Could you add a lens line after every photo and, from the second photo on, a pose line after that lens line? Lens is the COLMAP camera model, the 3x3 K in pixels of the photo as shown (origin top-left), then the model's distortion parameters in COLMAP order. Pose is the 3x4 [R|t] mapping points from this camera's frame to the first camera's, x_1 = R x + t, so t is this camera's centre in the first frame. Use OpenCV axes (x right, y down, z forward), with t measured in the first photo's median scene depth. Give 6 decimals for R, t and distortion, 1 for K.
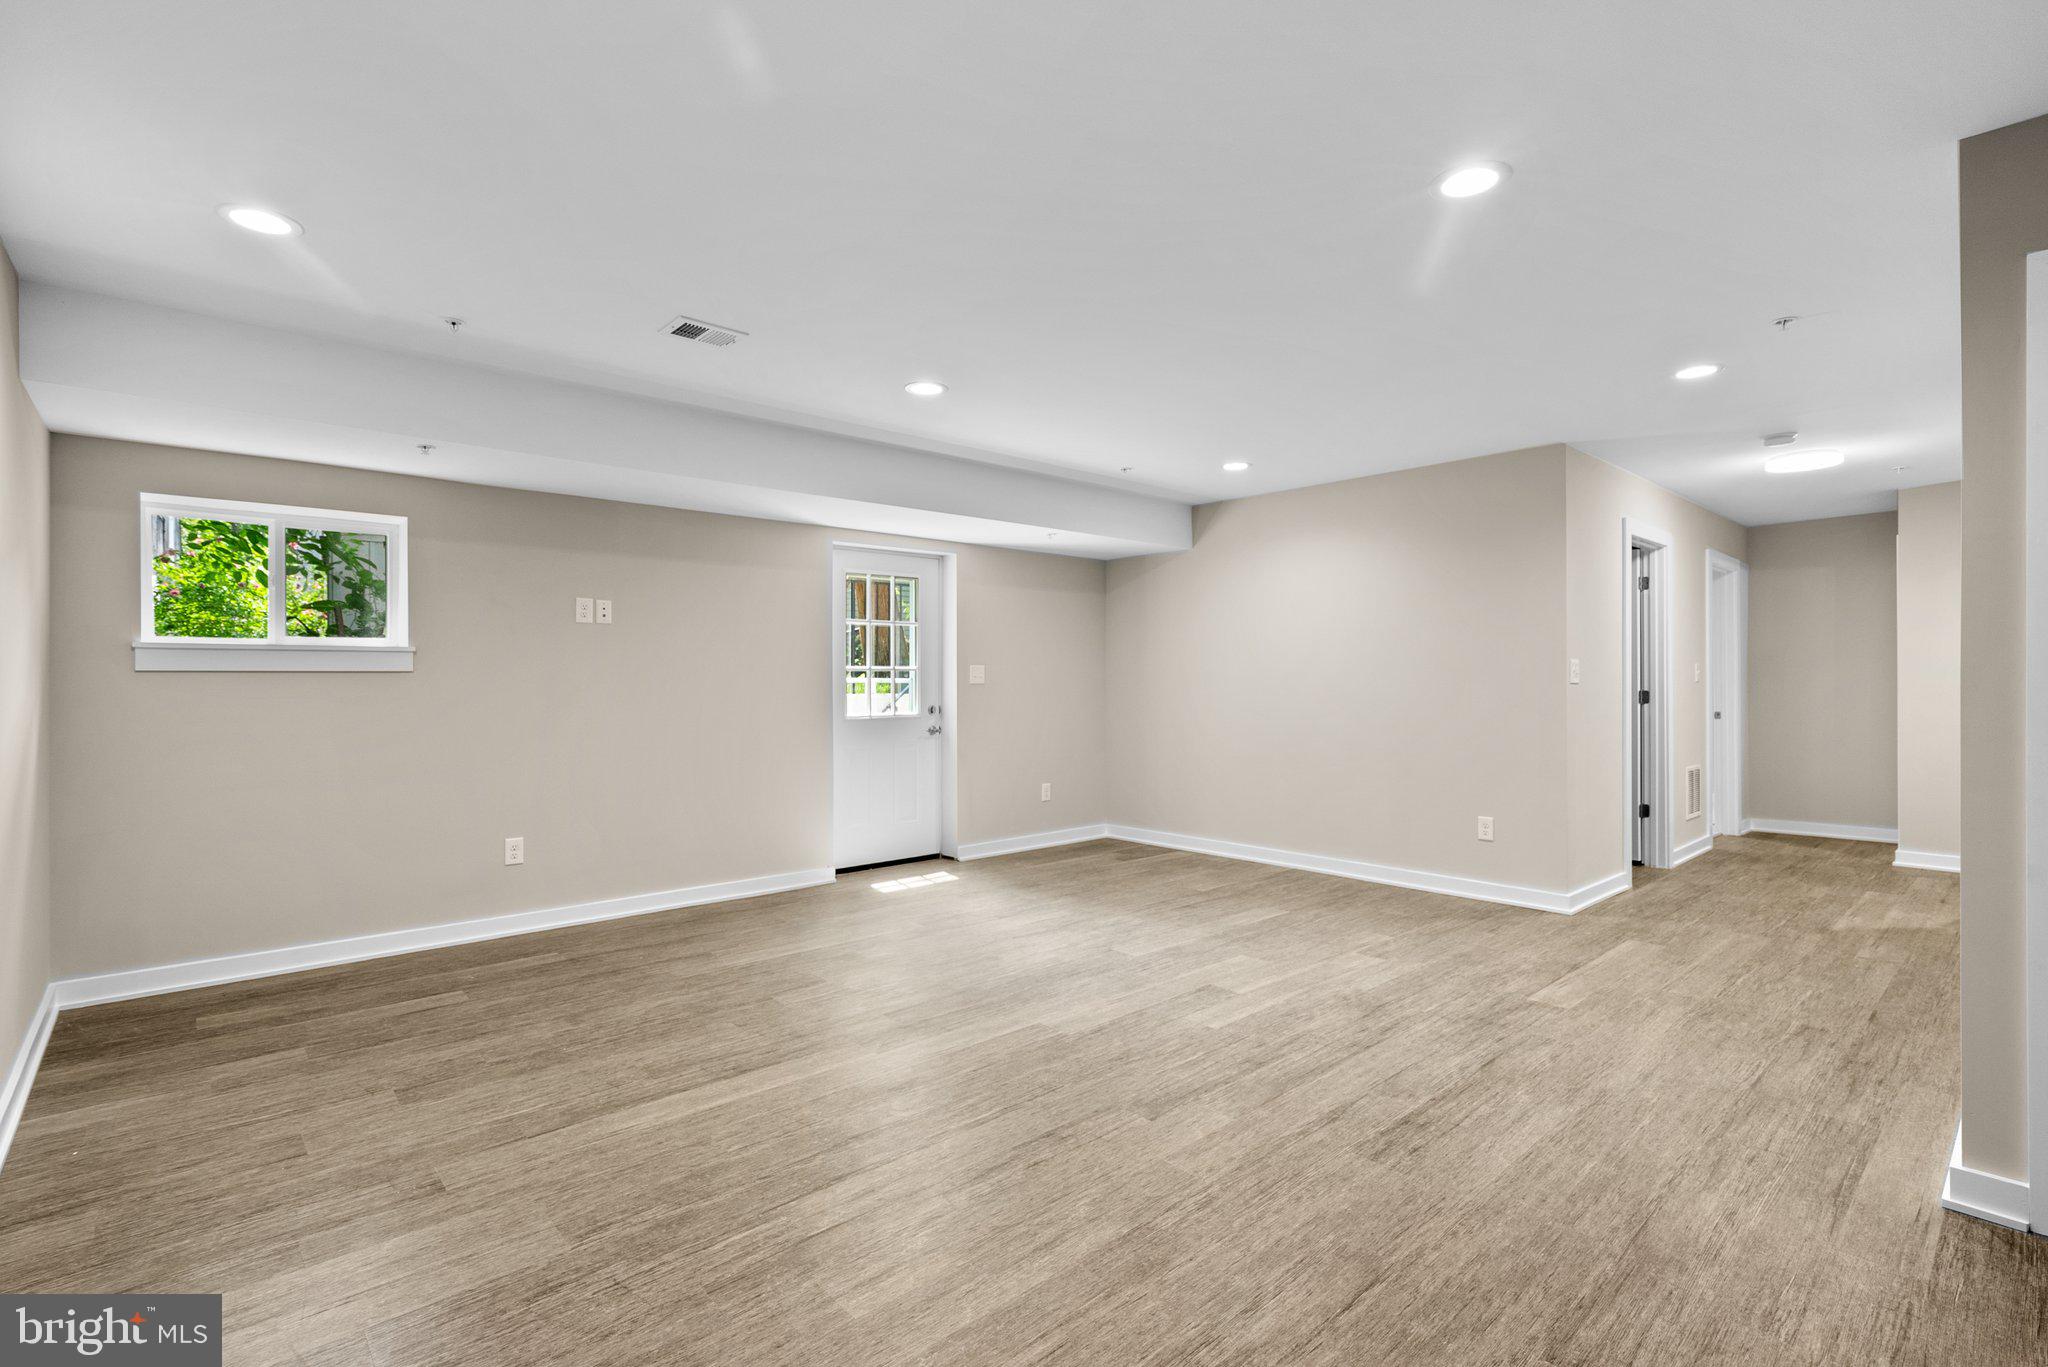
lens RADIAL K [[937.6, 0, 1022.3], [0, 937.6, 680.5], [0, 0, 1]] dist [-0.005982, 0.003671]
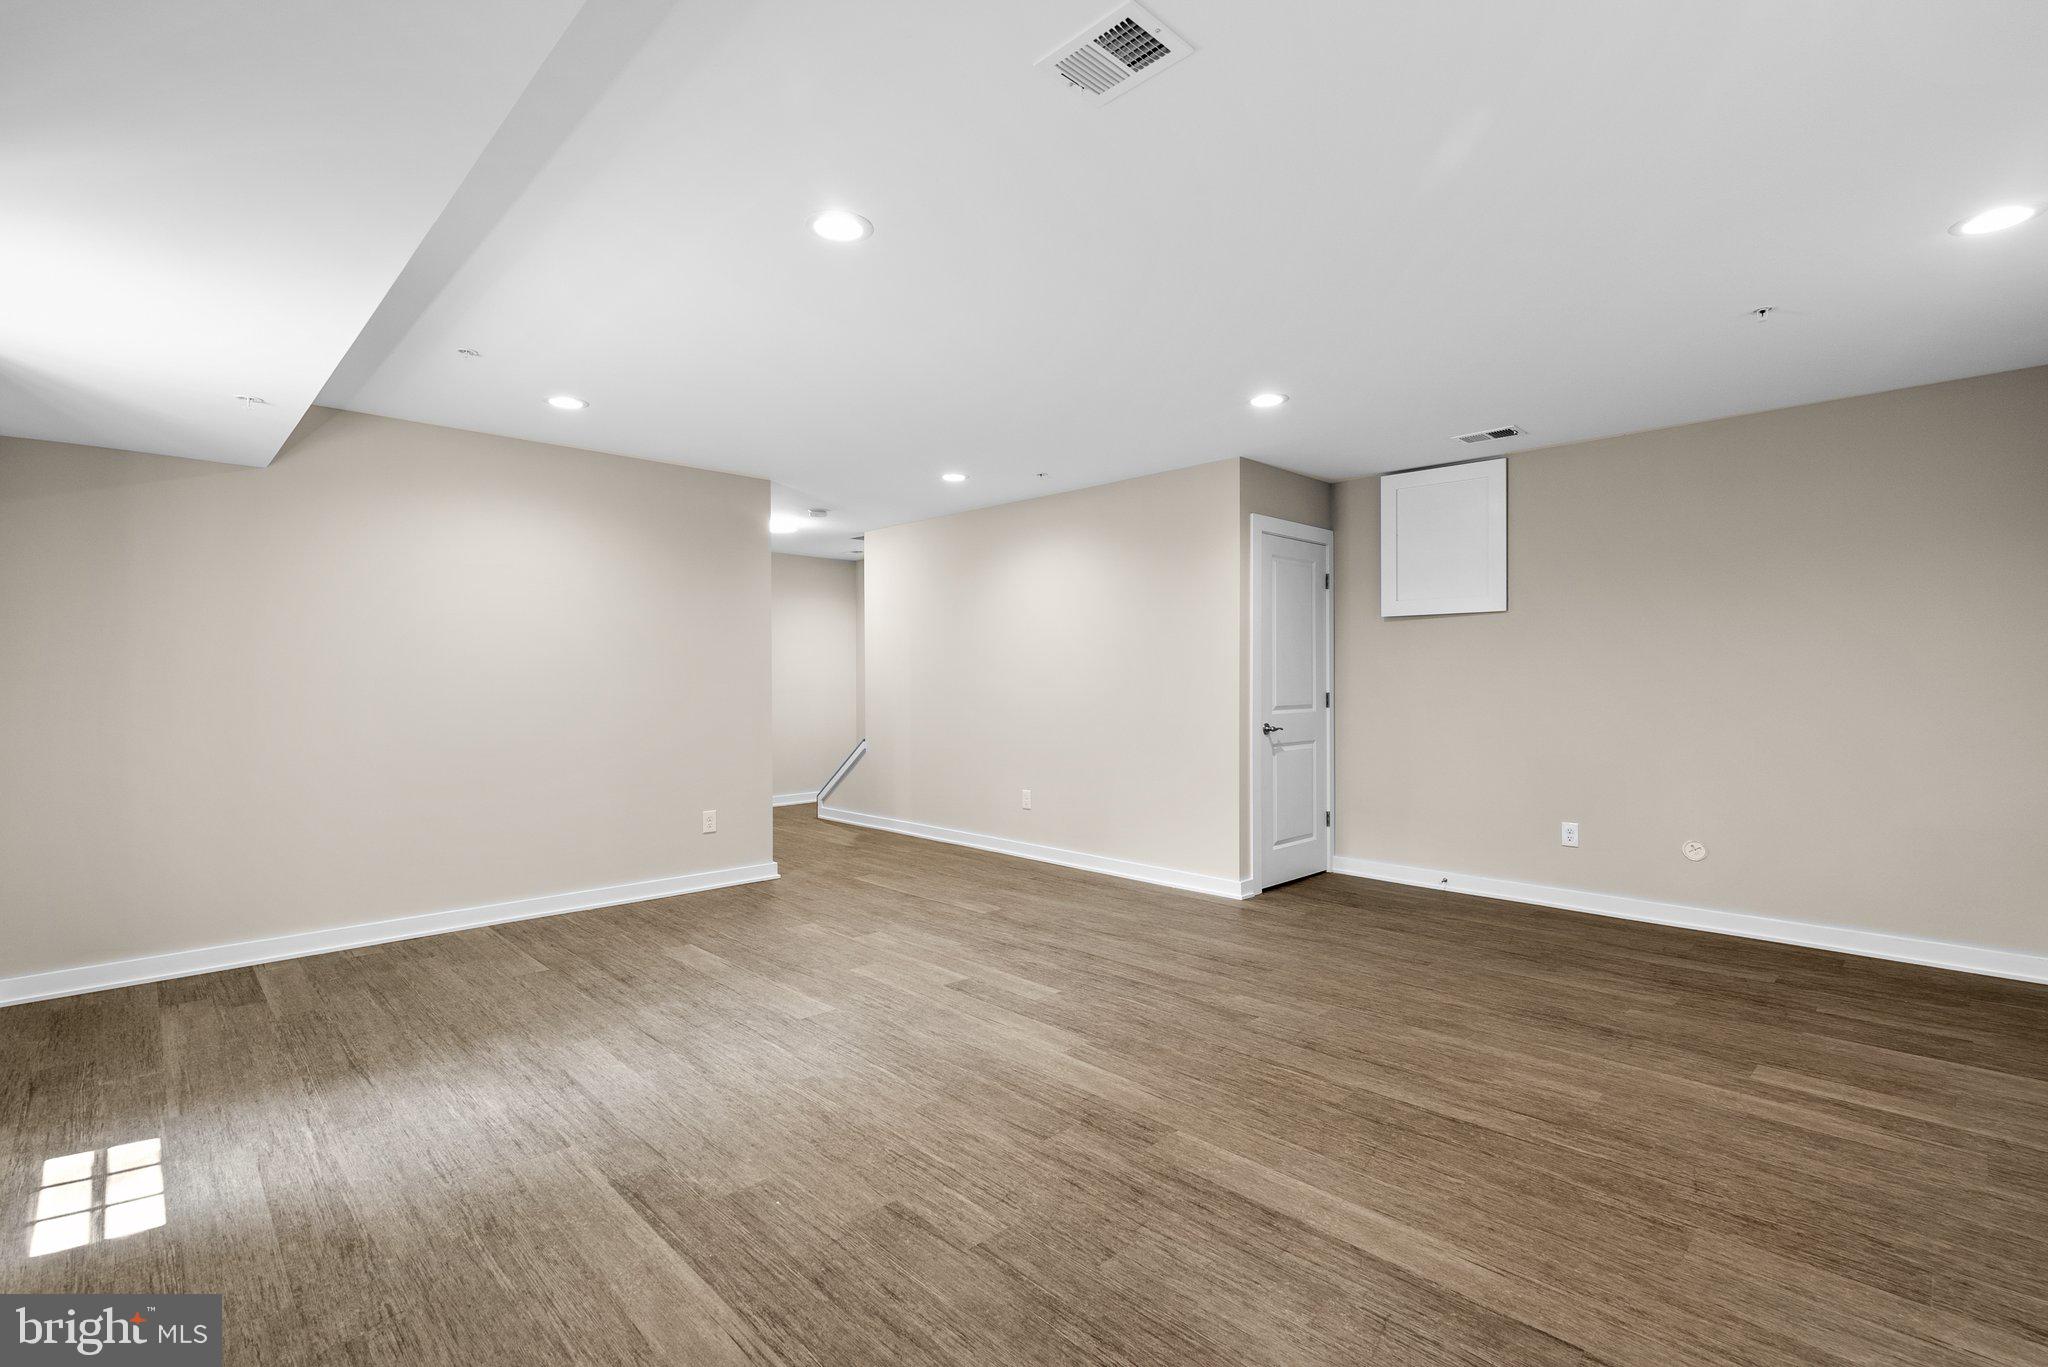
lens RADIAL K [[937.6, 0, 1023.9], [0, 937.6, 683.6], [0, 0, 1]] dist [-0.005982, 0.003671]
pose [[-0.044217, -0.000449, 0.999022, -0.967314], [0.002088, 0.999998, 0.000542, 0.006233], [-0.999020, 0.002110, -0.044216, 1.170203]]
